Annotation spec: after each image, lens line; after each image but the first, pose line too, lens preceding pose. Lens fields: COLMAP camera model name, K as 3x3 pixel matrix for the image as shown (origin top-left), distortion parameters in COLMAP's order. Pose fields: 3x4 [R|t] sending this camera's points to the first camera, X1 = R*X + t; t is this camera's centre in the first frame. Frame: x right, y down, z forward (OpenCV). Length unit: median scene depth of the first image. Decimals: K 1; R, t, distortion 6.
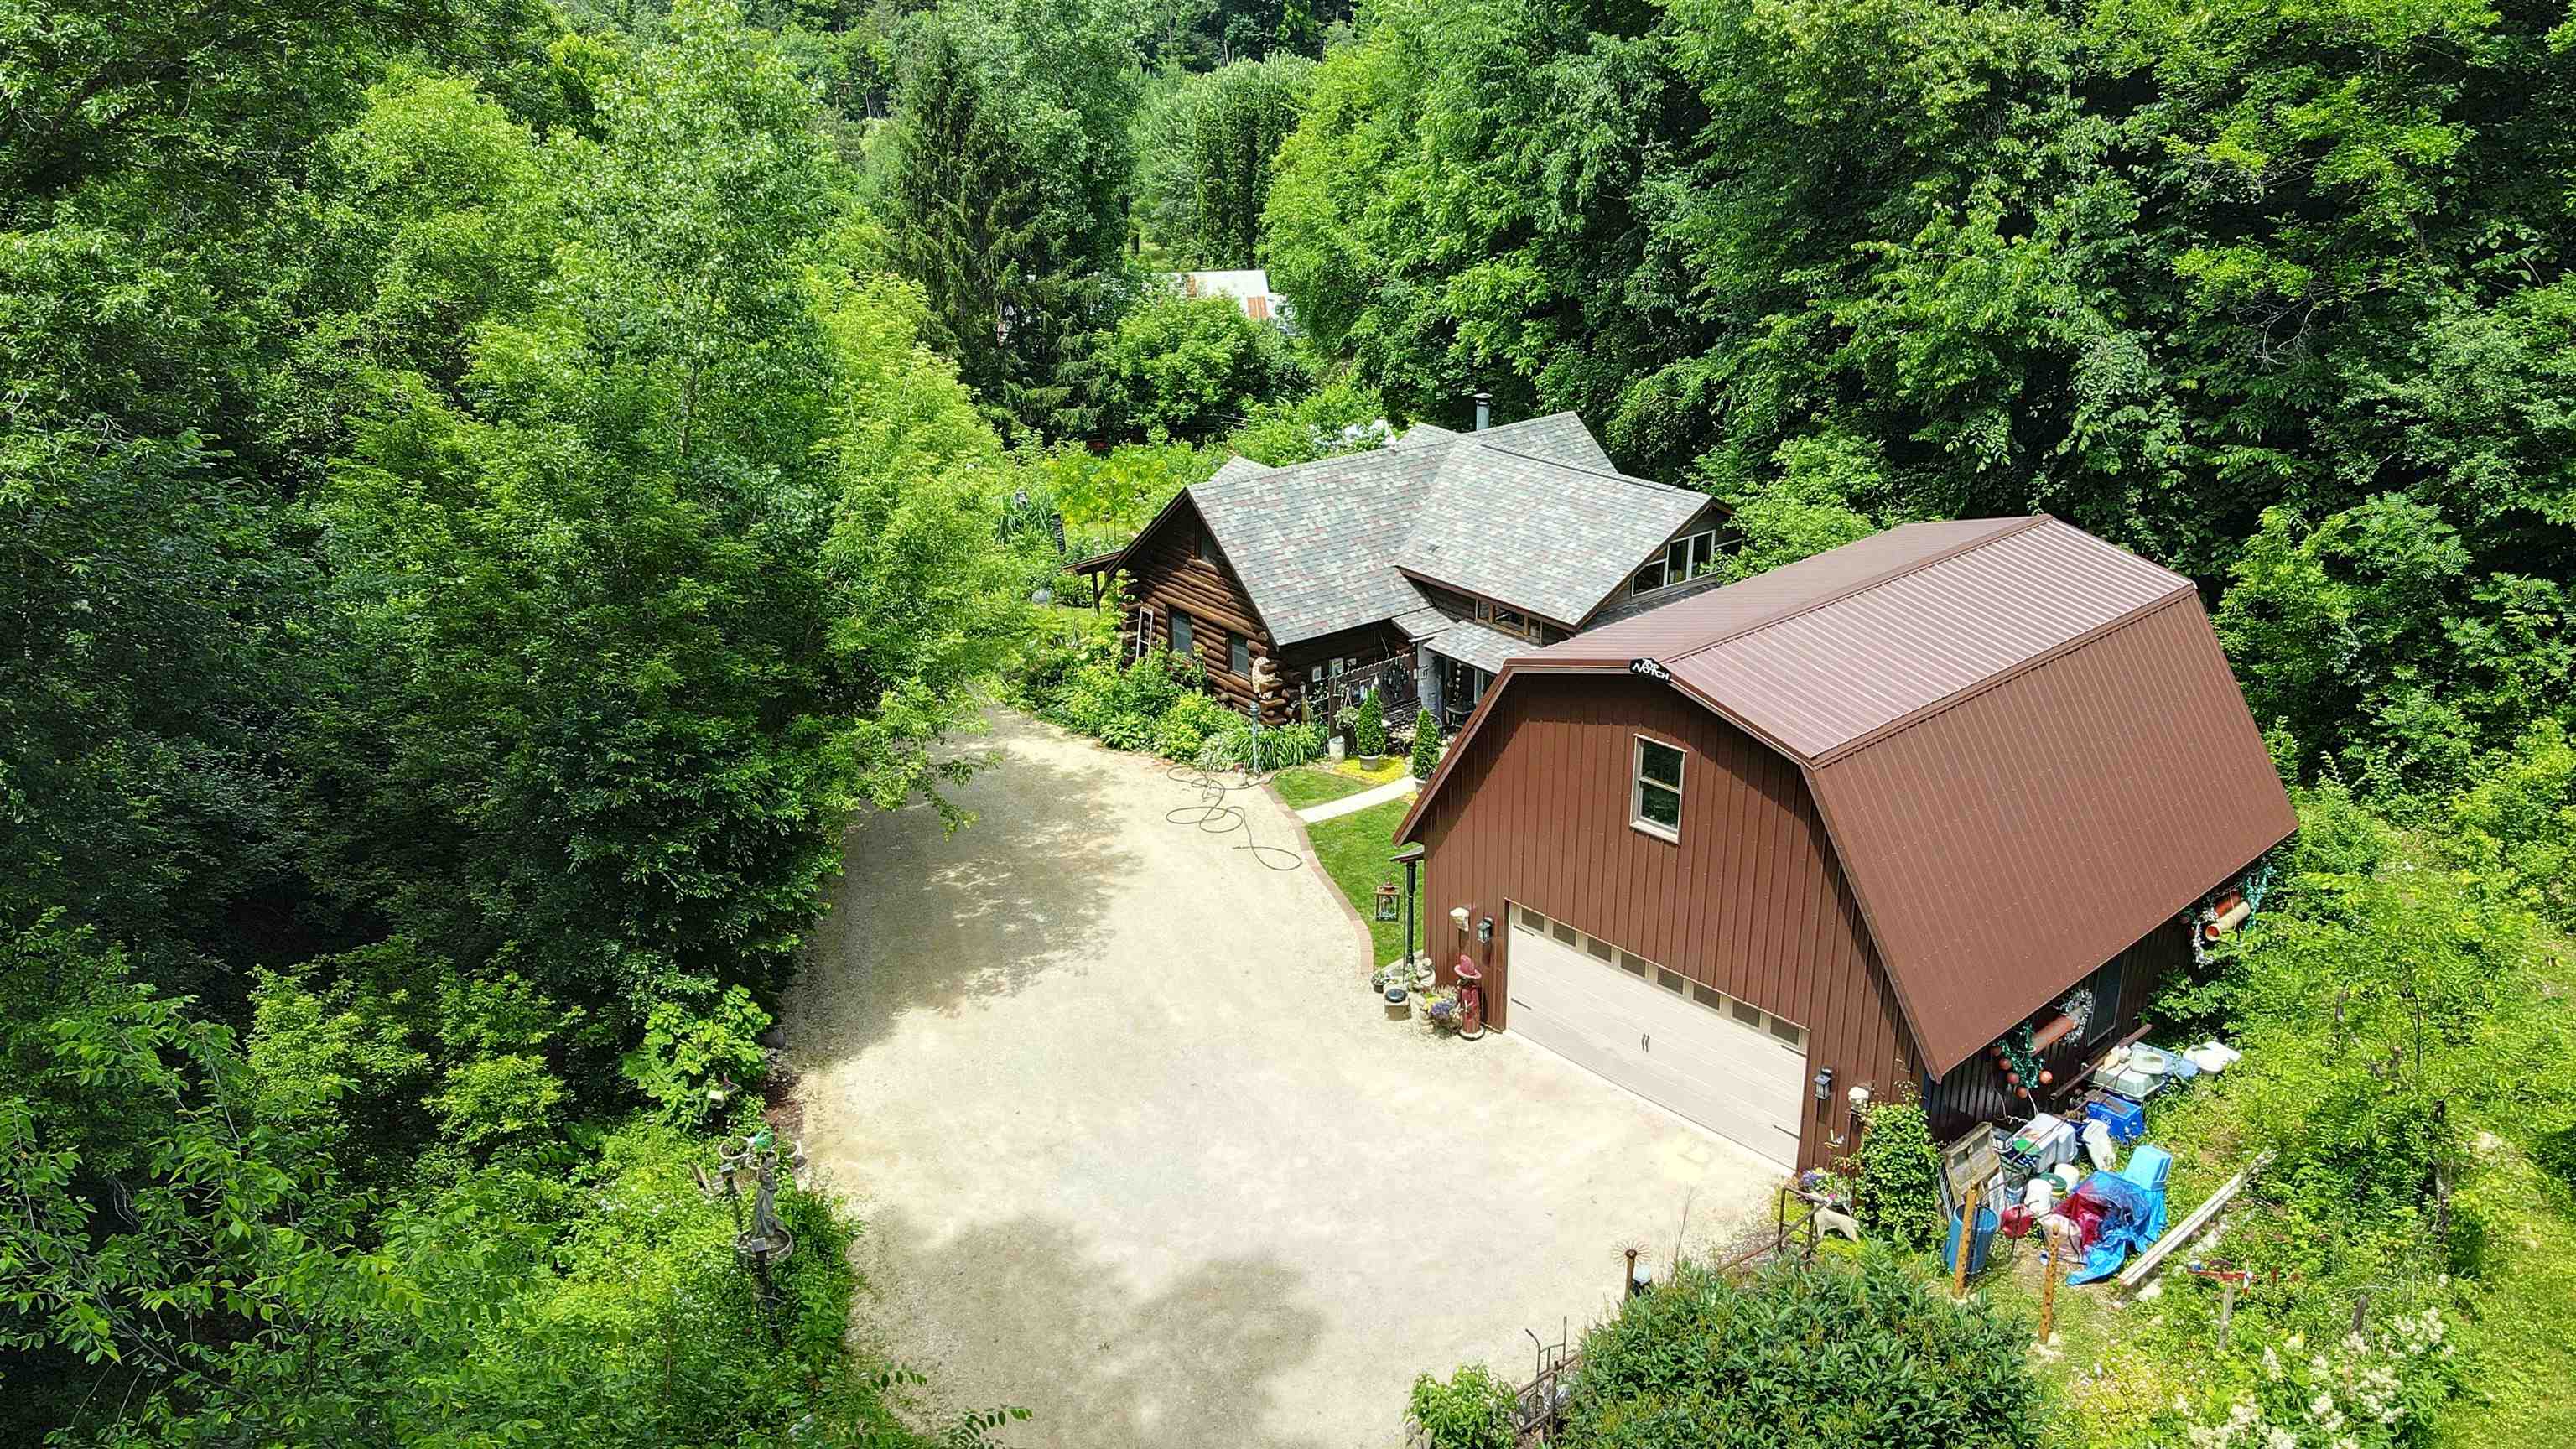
lens RADIAL K [[1913.2, 0, 1288.0], [0, 1913.2, 724.5], [0, 0, 1]] dist [-0.002640, 0.001321]
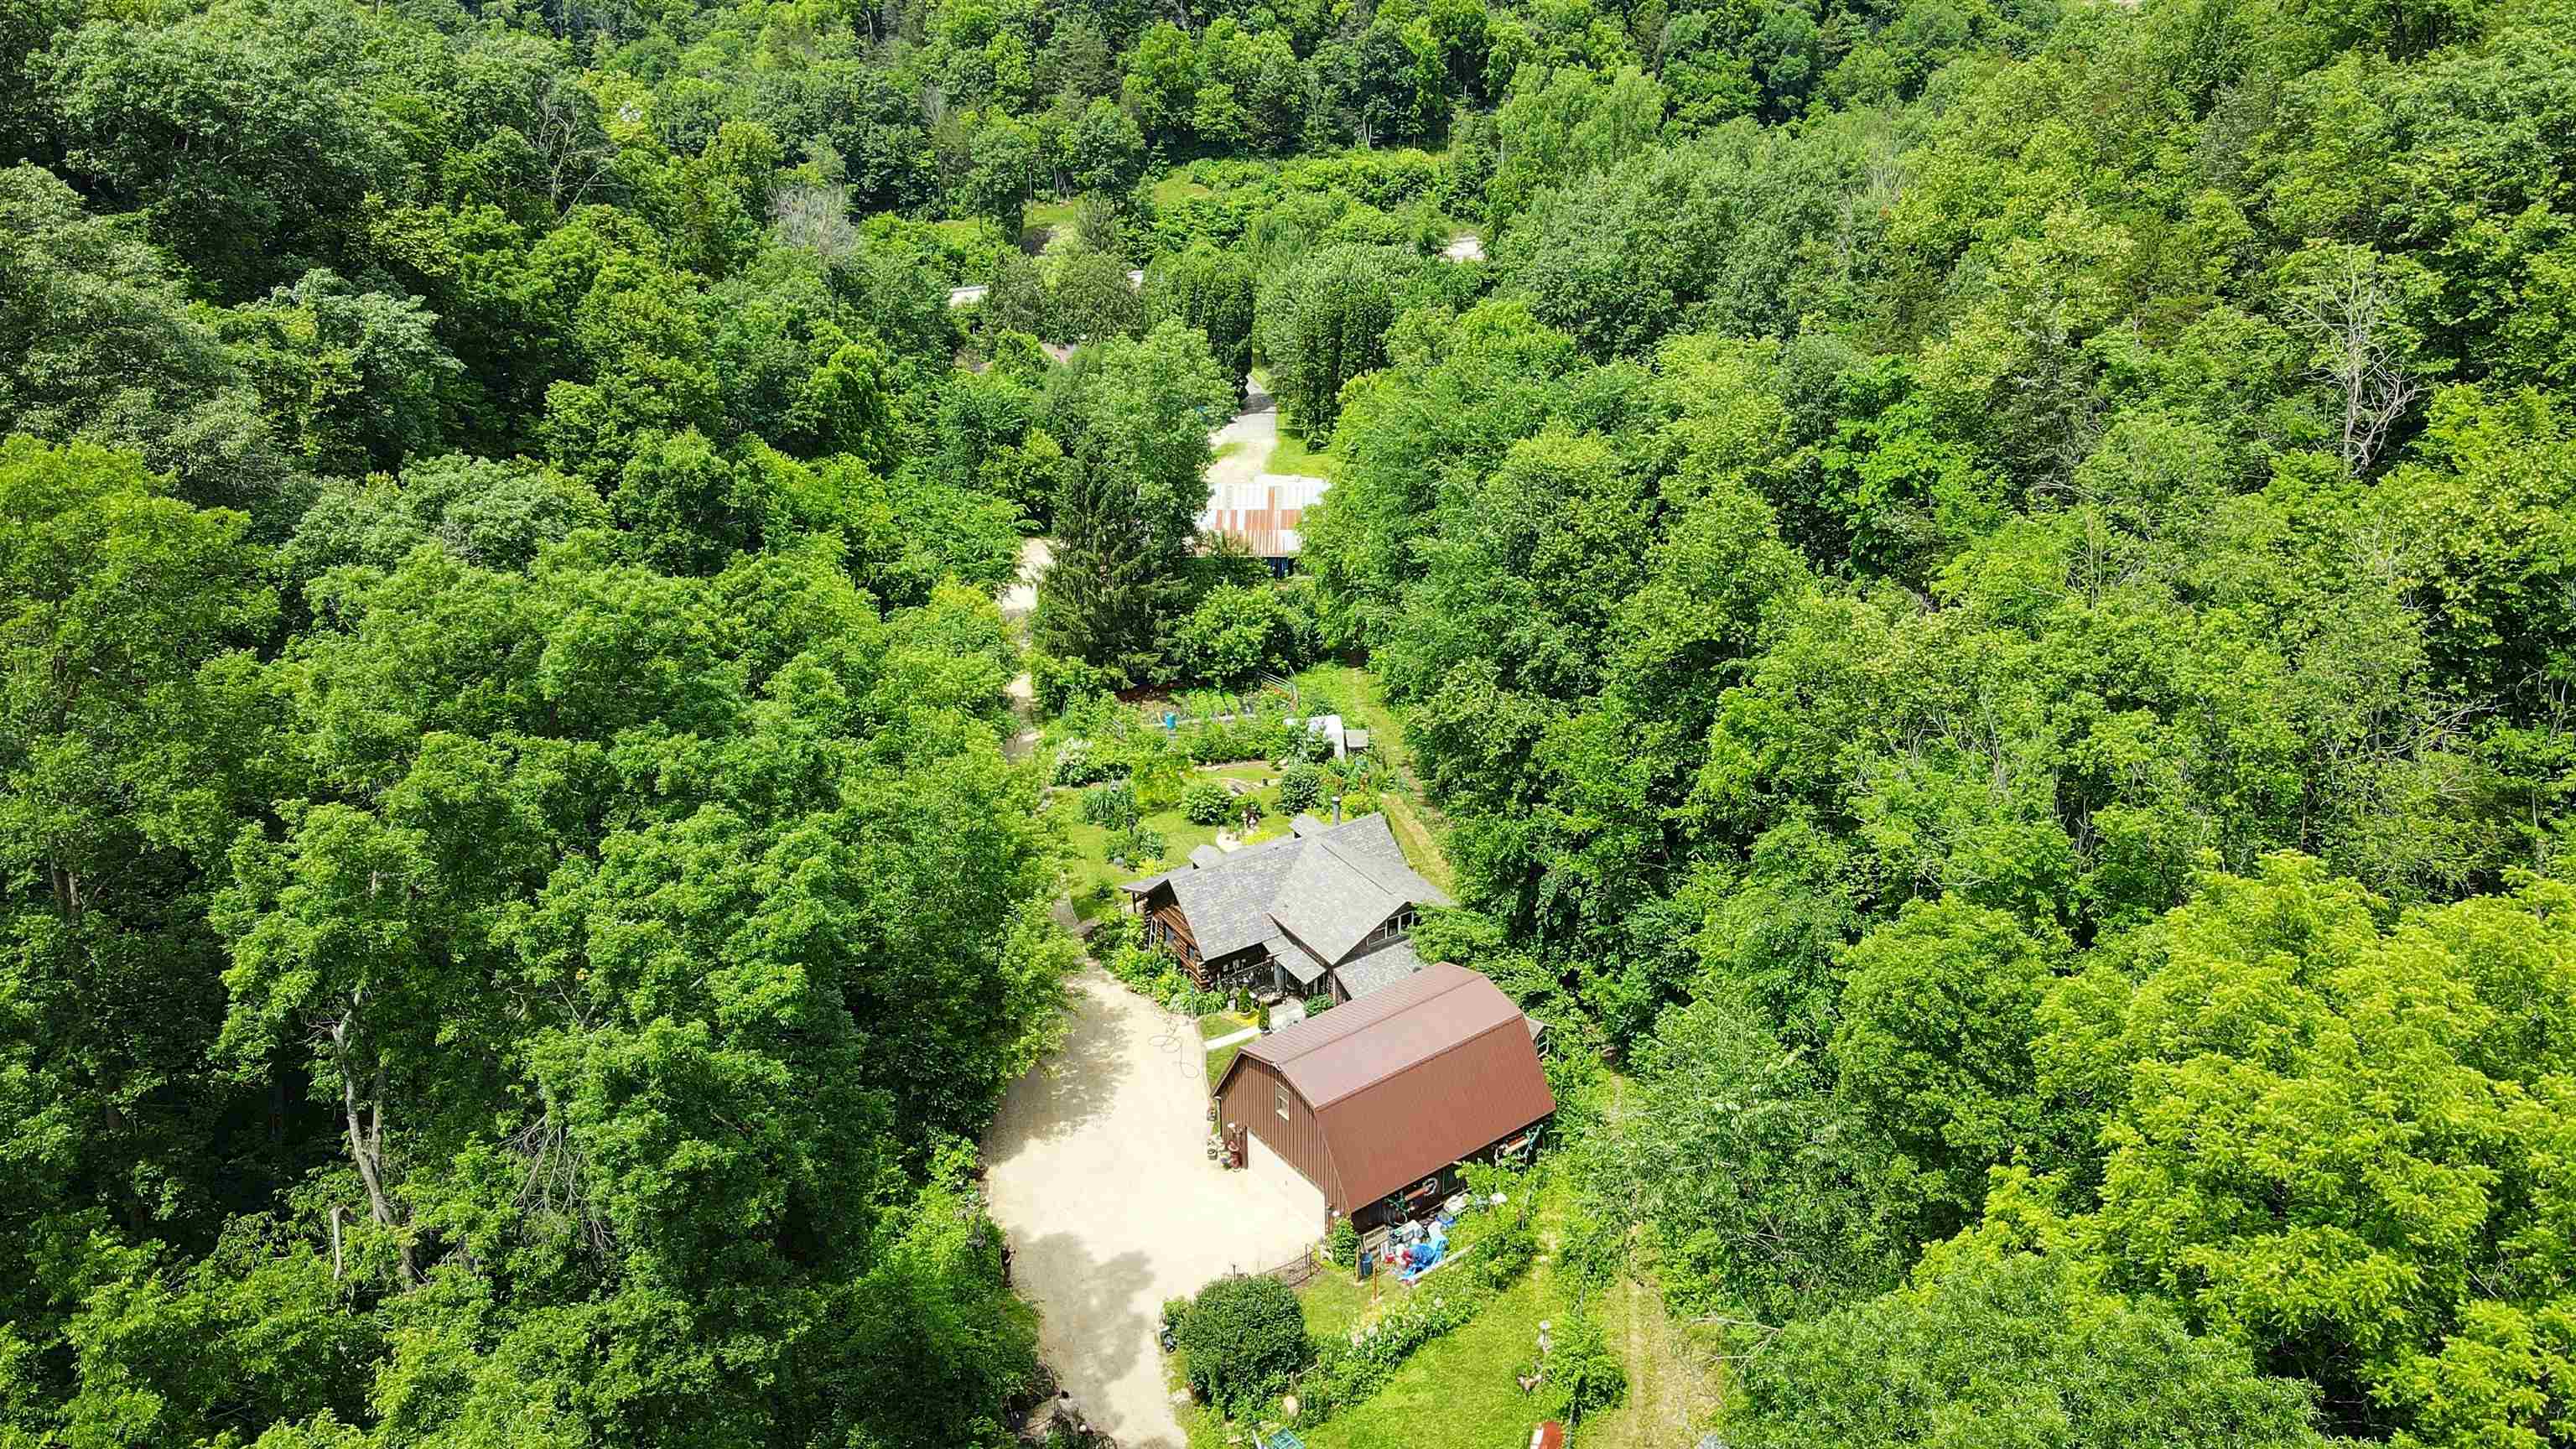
lens RADIAL K [[1913.2, 0, 1288.0], [0, 1913.2, 724.5], [0, 0, 1]] dist [-0.002640, 0.001321]
pose [[0.995133, 0.039823, -0.090133, 0.313134], [-0.034252, 0.997455, 0.062534, -0.510848], [0.092394, -0.059142, 0.993965, -1.310910]]
